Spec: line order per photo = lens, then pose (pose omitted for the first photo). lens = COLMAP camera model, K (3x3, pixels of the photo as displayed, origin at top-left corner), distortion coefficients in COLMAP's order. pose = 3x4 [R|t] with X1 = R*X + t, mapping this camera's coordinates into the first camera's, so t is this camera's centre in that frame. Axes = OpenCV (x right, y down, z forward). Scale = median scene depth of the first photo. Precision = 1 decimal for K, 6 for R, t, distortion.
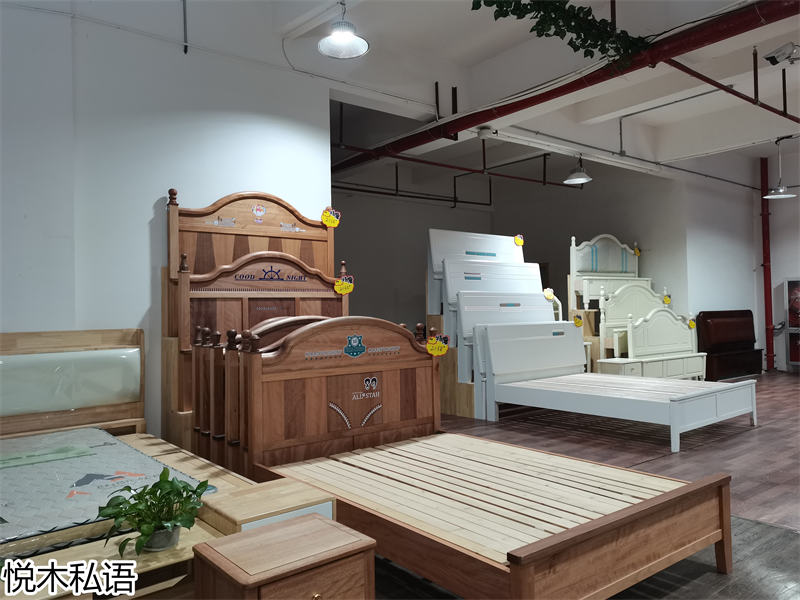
lens RADIAL K [[603.3, 0, 397.3], [0, 603.3, 298.1], [0, 0, 1]] dist [0.025512, -0.001917]
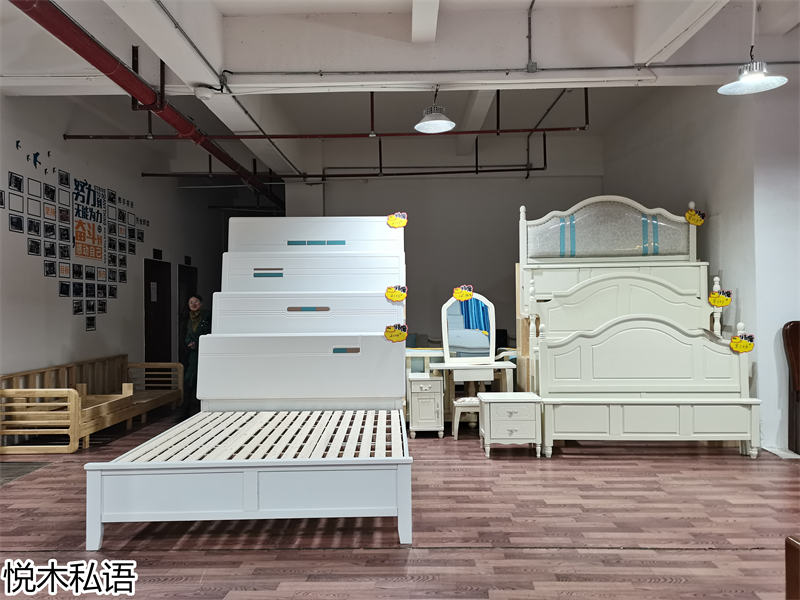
lens RADIAL K [[603.3, 0, 397.3], [0, 603.3, 298.1], [0, 0, 1]] dist [0.025512, -0.001917]
pose [[0.772428, 0.001285, -0.635101, 0.611847], [0.008217, 0.999894, 0.012017, -0.008699], [0.635049, -0.014501, 0.772336, 0.394206]]
